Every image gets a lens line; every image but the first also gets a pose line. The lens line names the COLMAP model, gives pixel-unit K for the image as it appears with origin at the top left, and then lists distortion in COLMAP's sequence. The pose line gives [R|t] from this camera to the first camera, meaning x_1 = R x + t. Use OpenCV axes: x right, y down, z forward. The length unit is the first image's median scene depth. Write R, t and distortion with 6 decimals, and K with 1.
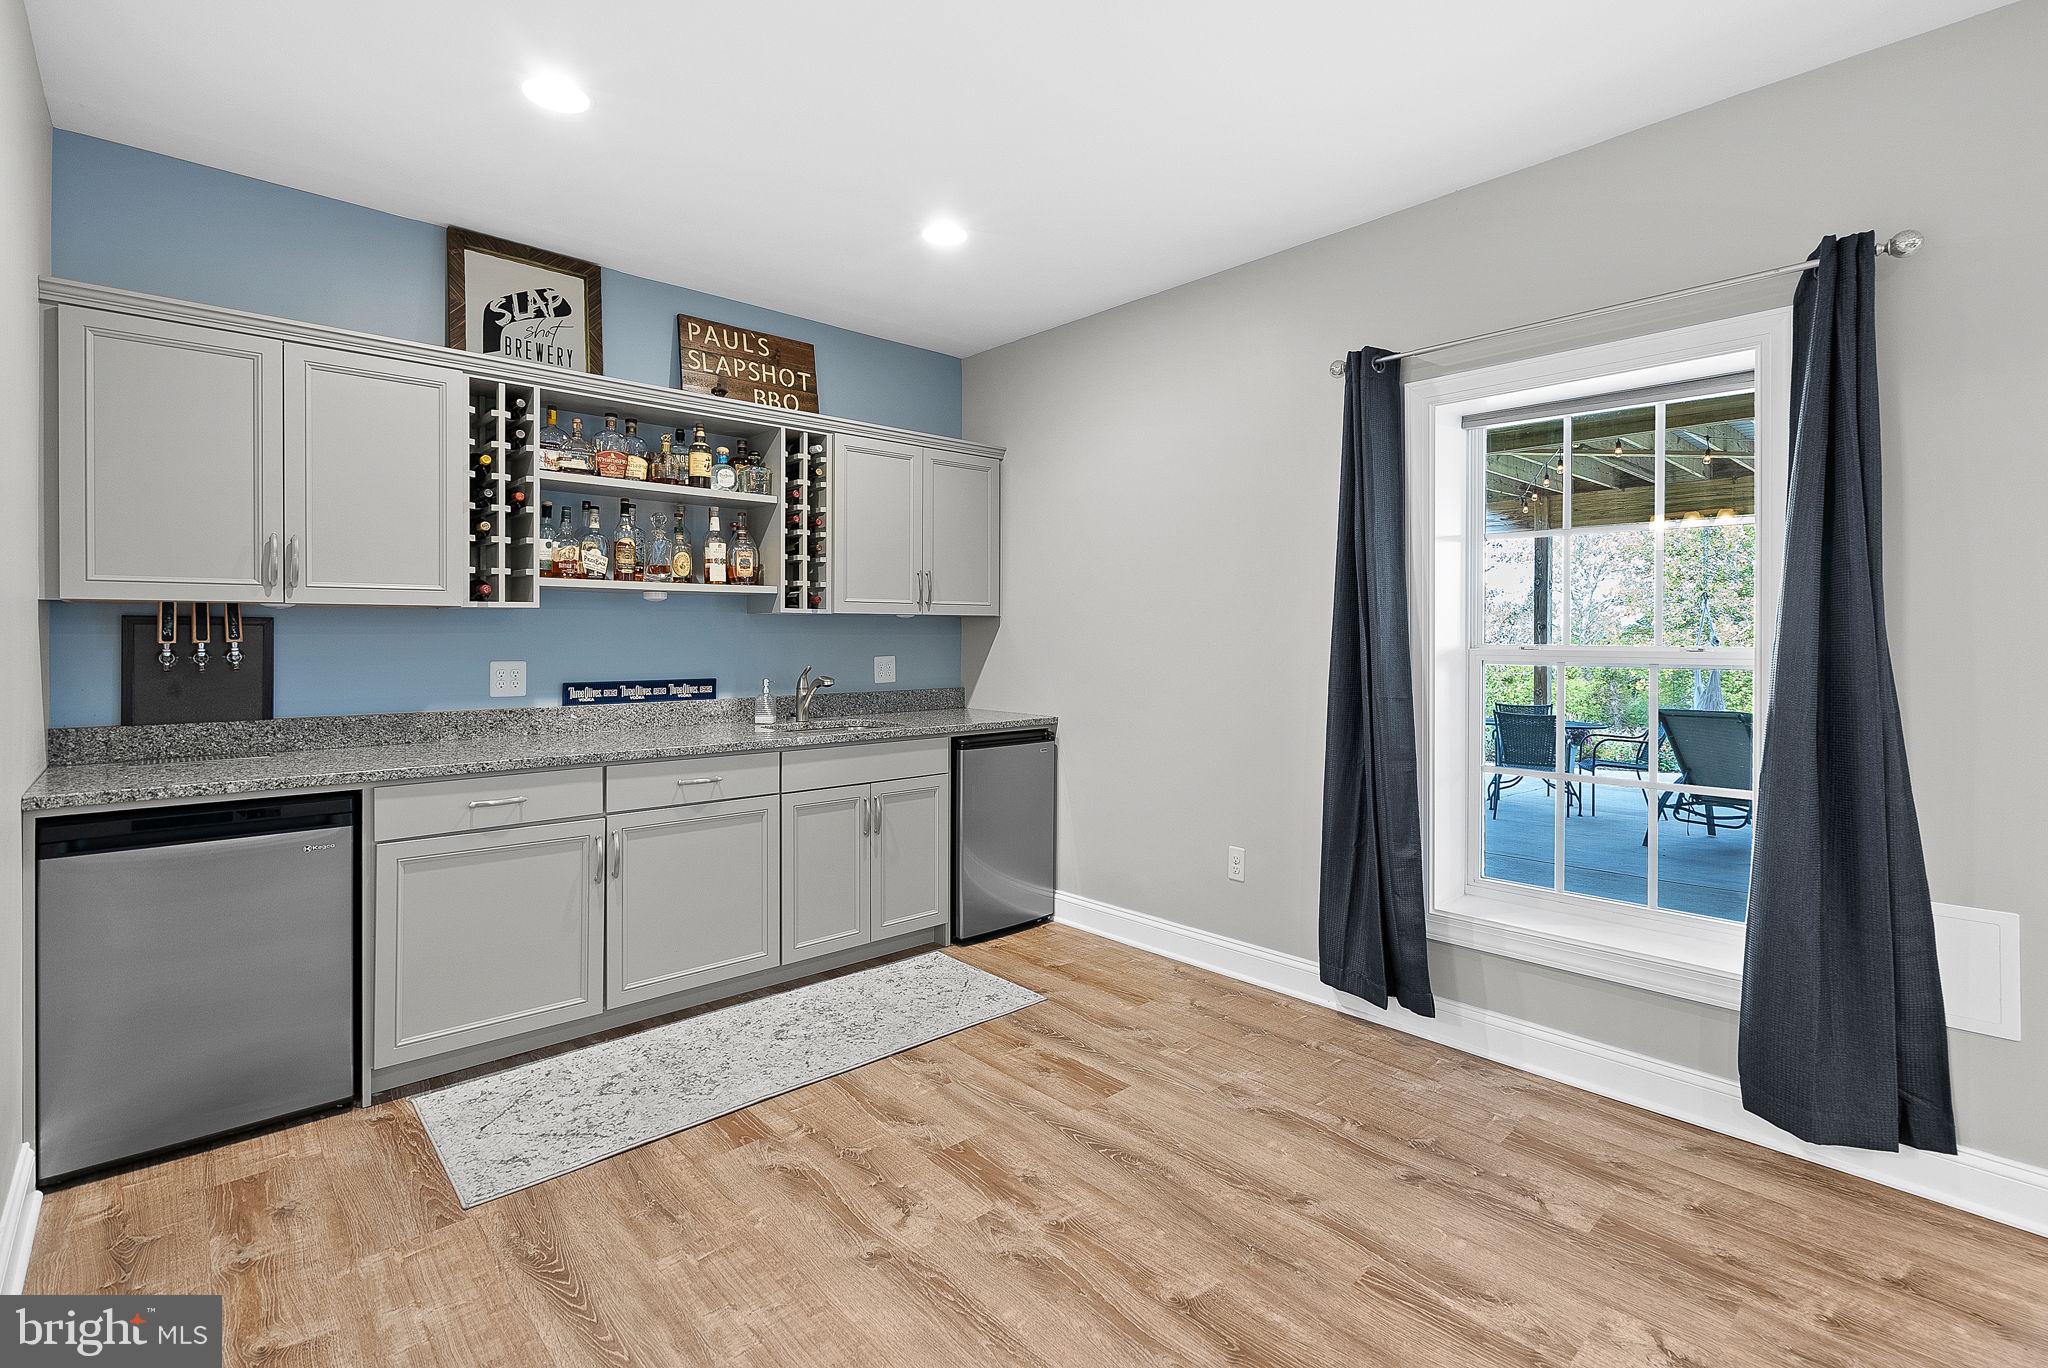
lens RADIAL K [[956.5, 0, 1027.1], [0, 956.5, 630.3], [0, 0, 1]] dist [0.000138, 0.000184]
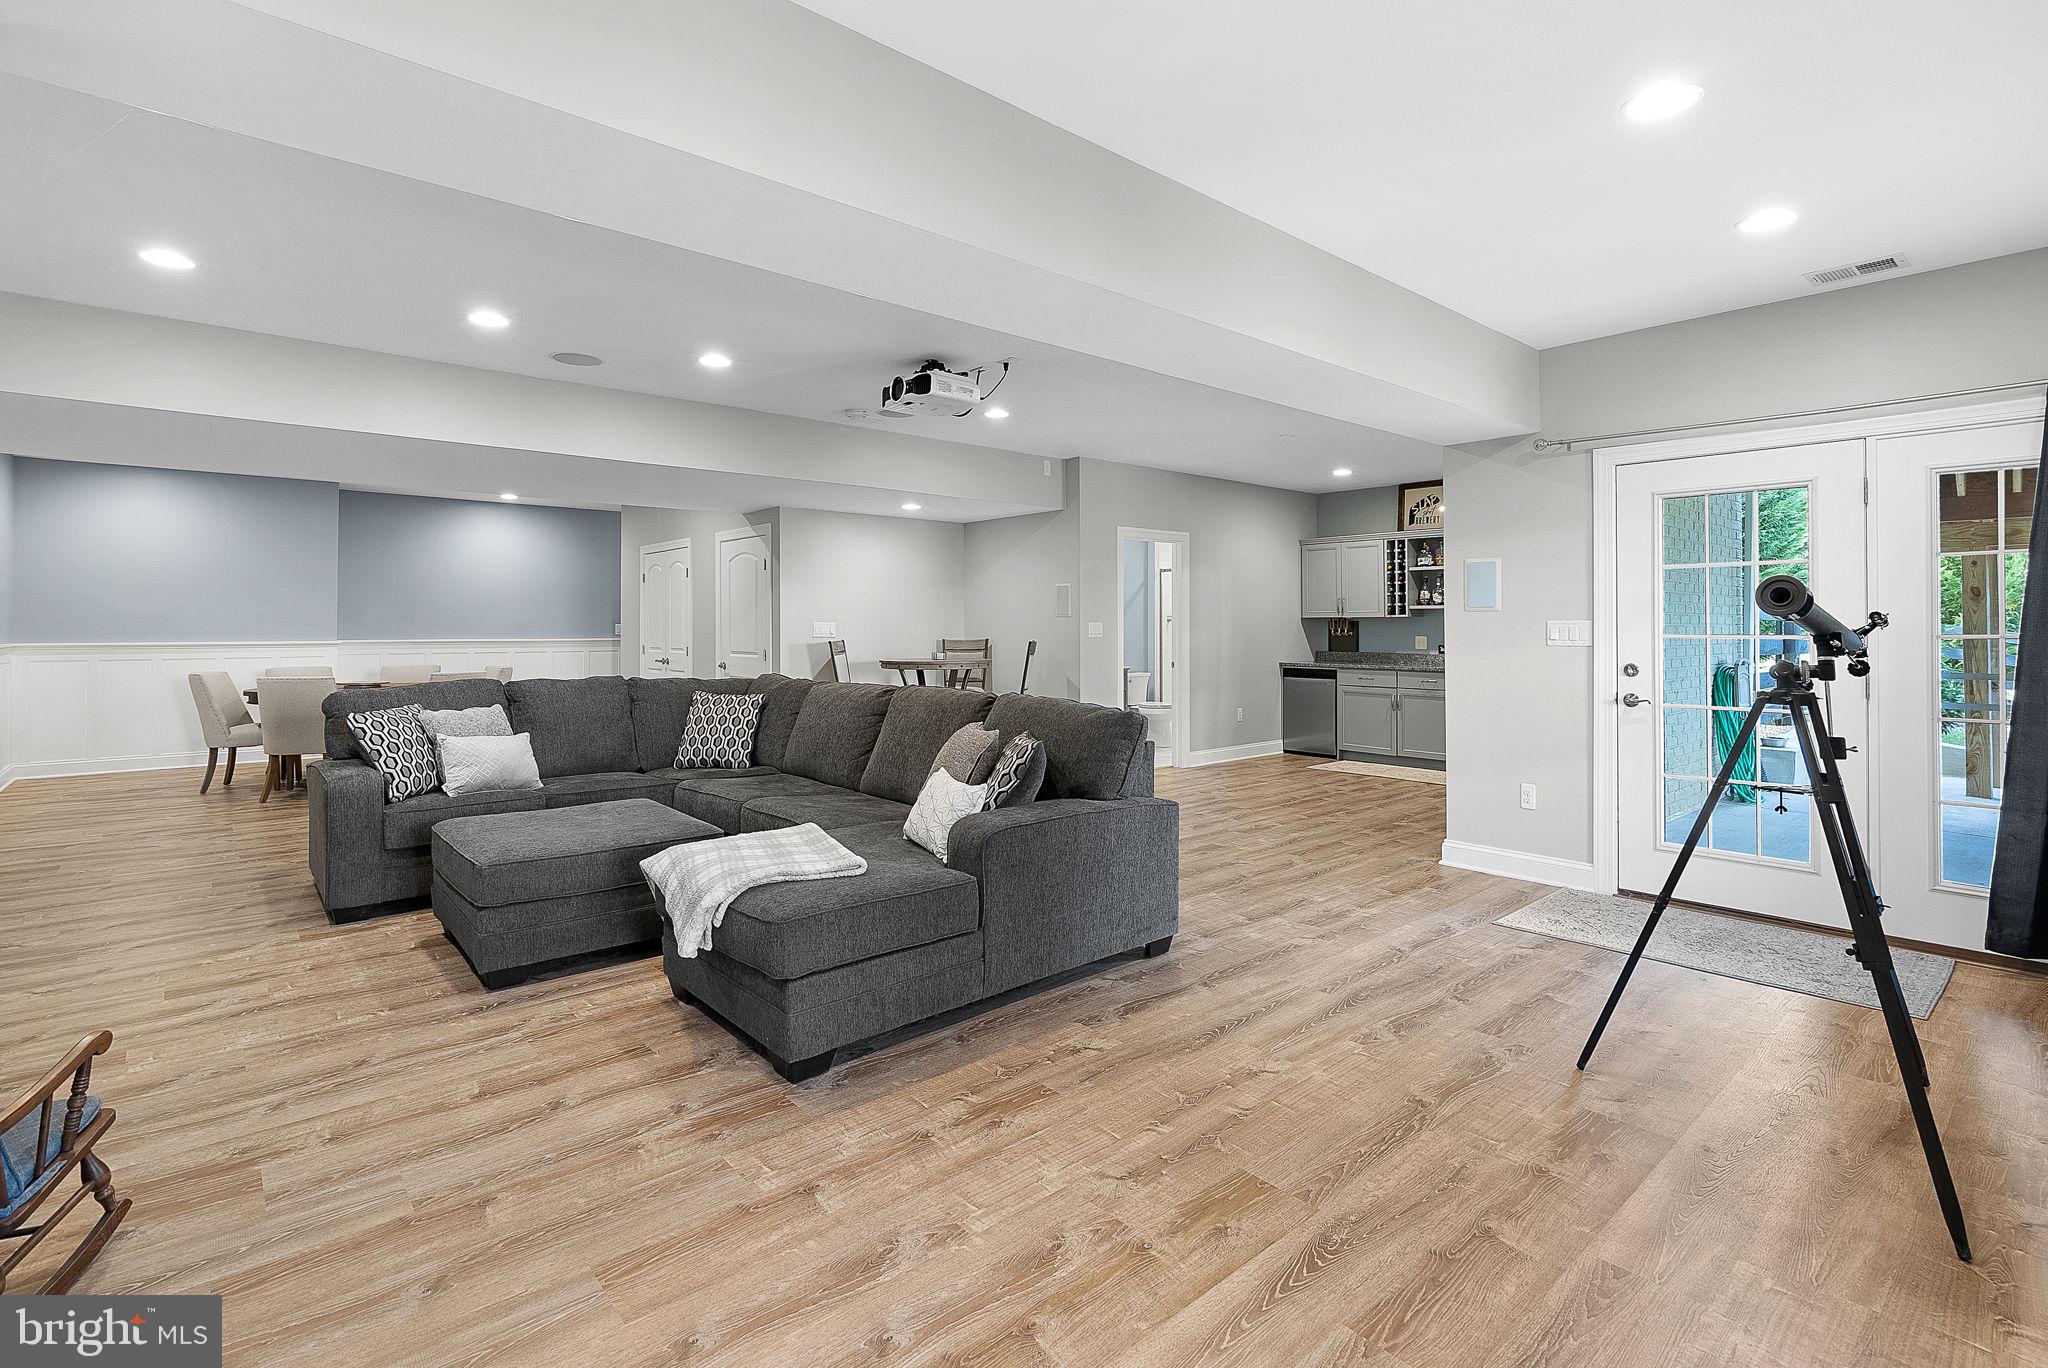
lens RADIAL K [[956.5, 0, 1027.1], [0, 956.5, 630.3], [0, 0, 1]] dist [0.000138, 0.000184]
pose [[-0.020172, -0.003516, -0.999790, 2.372406], [-0.000248, 0.999994, -0.003512, 0.027229], [0.999797, 0.000177, -0.020172, -0.062751]]
